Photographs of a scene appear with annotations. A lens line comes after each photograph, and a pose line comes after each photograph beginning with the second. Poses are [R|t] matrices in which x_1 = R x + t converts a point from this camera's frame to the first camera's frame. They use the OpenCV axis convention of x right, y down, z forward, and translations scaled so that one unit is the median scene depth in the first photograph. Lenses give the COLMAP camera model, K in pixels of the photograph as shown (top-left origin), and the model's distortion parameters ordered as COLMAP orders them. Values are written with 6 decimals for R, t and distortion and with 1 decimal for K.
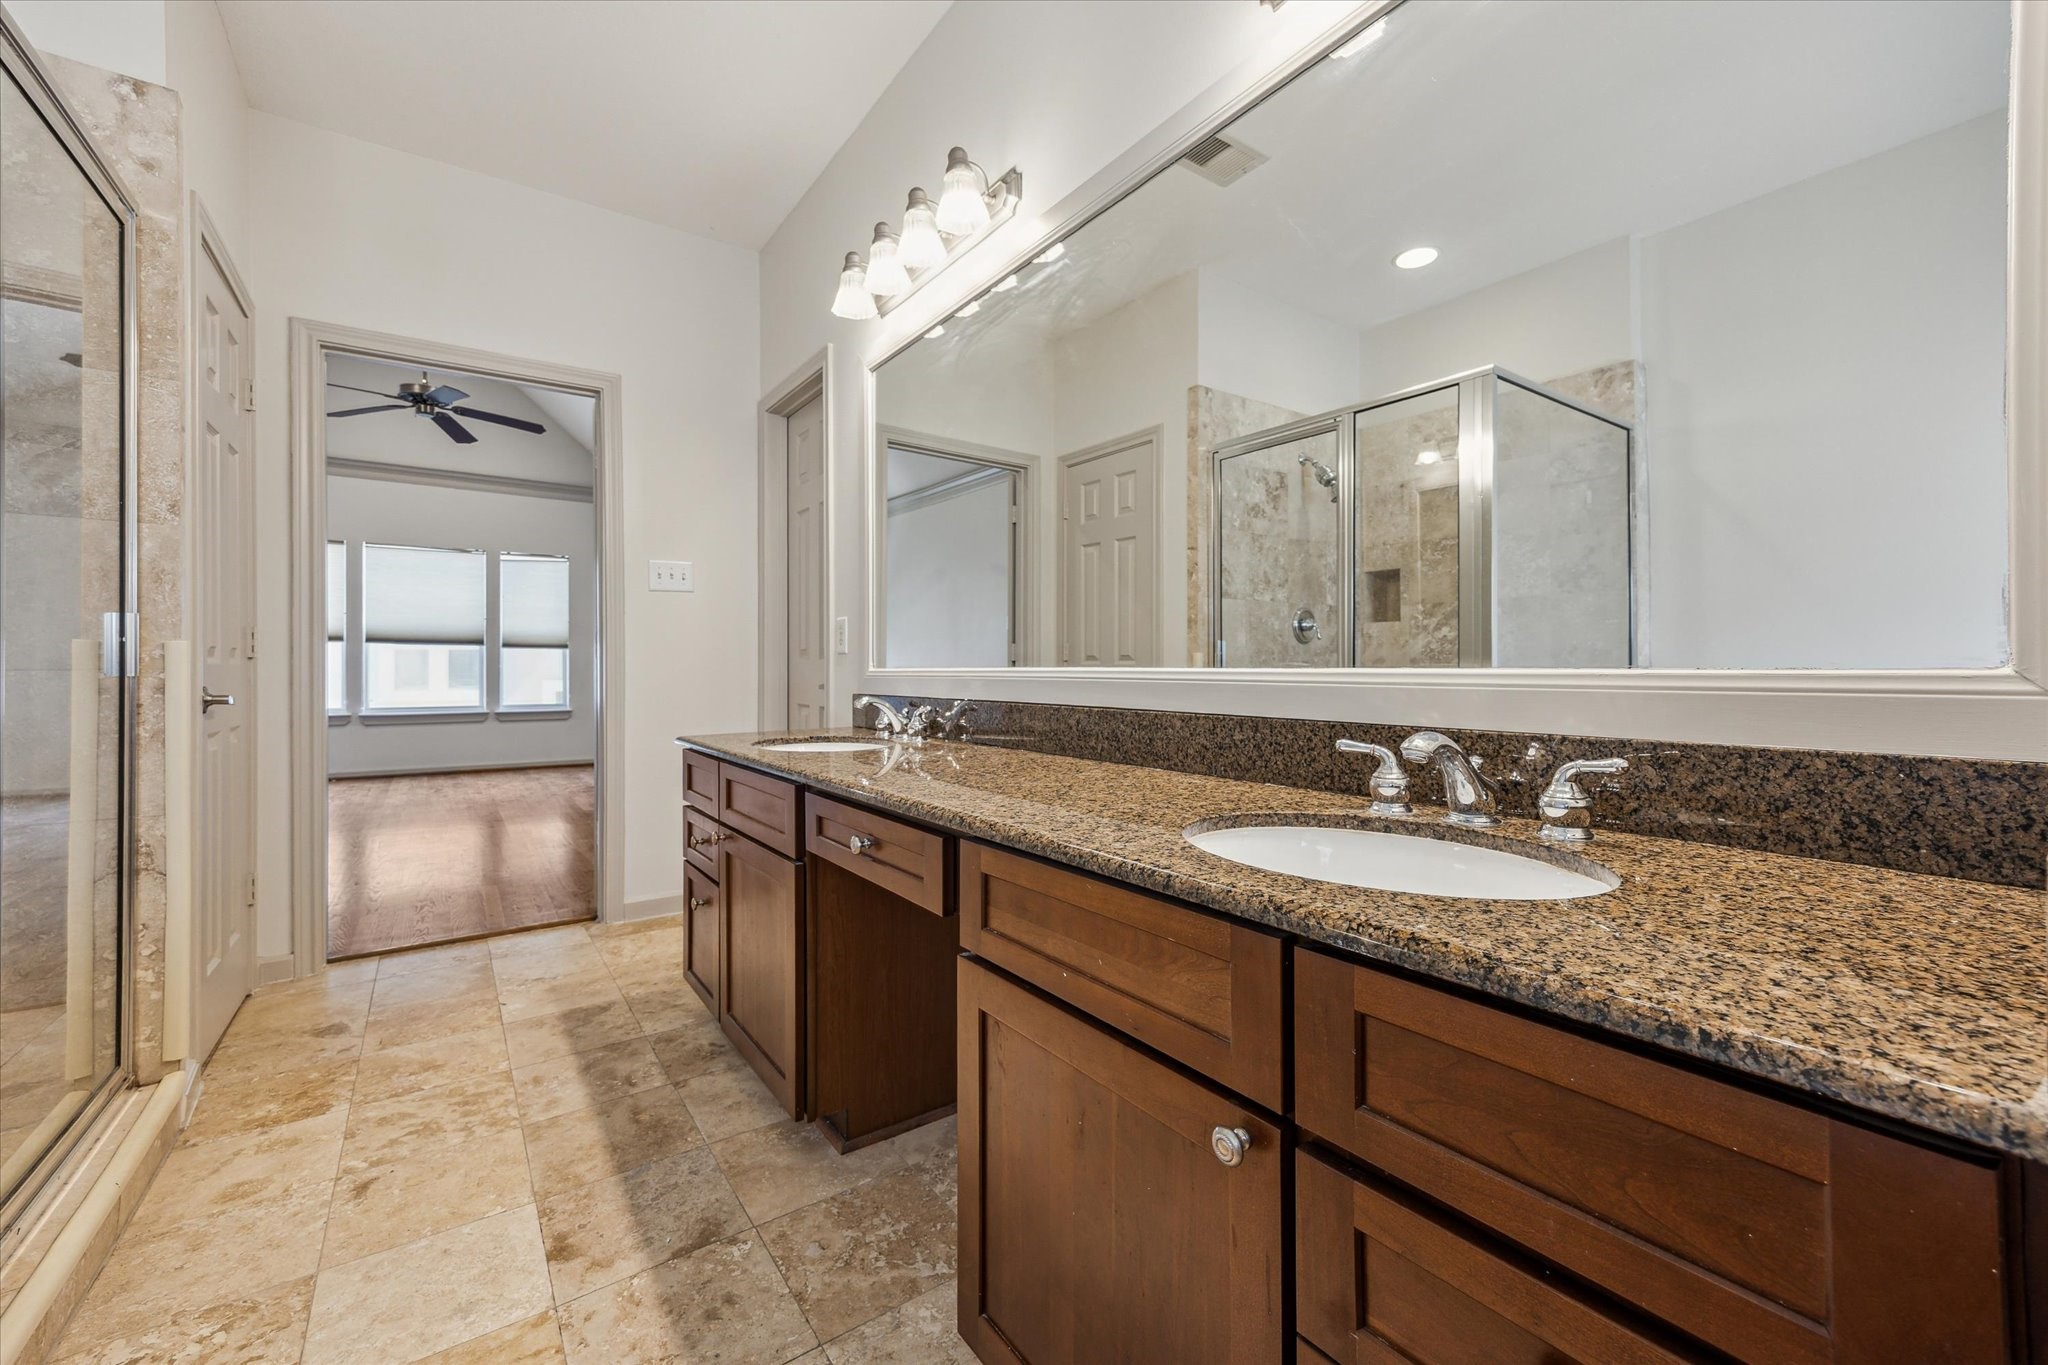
lens RADIAL K [[820.9, 0, 1018.9], [0, 820.9, 667.3], [0, 0, 1]] dist [0.006205, 0.000442]
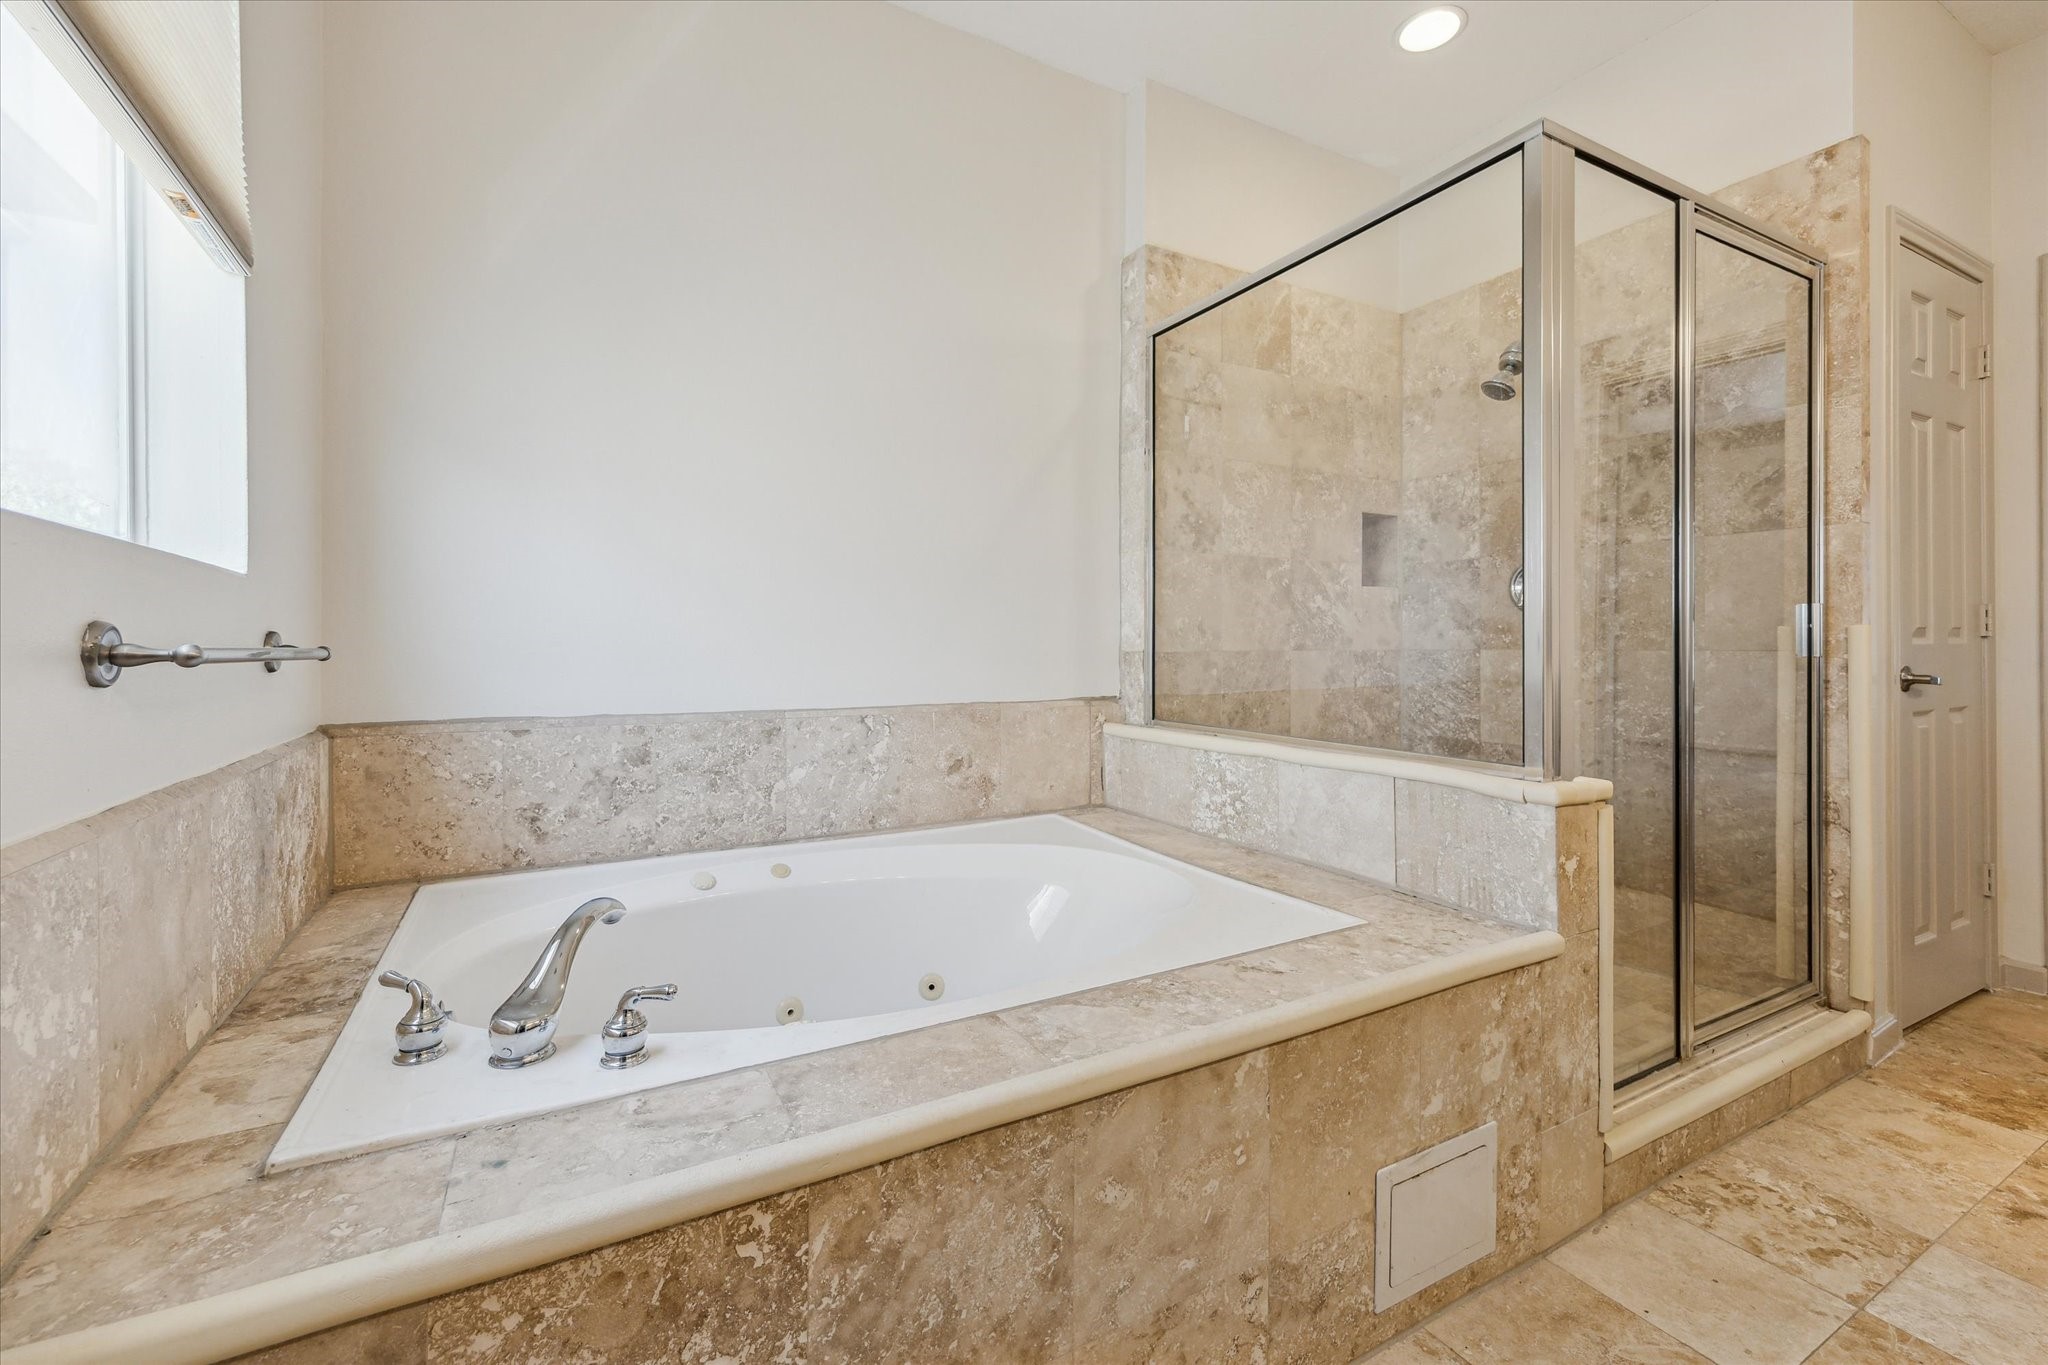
lens RADIAL K [[820.9, 0, 1018.9], [0, 820.9, 667.3], [0, 0, 1]] dist [0.006205, 0.000442]
pose [[-0.104541, 0.025310, -0.994198, 0.213433], [0.005303, 0.999676, 0.024892, -0.008843], [0.994506, -0.002670, -0.104642, -0.014236]]
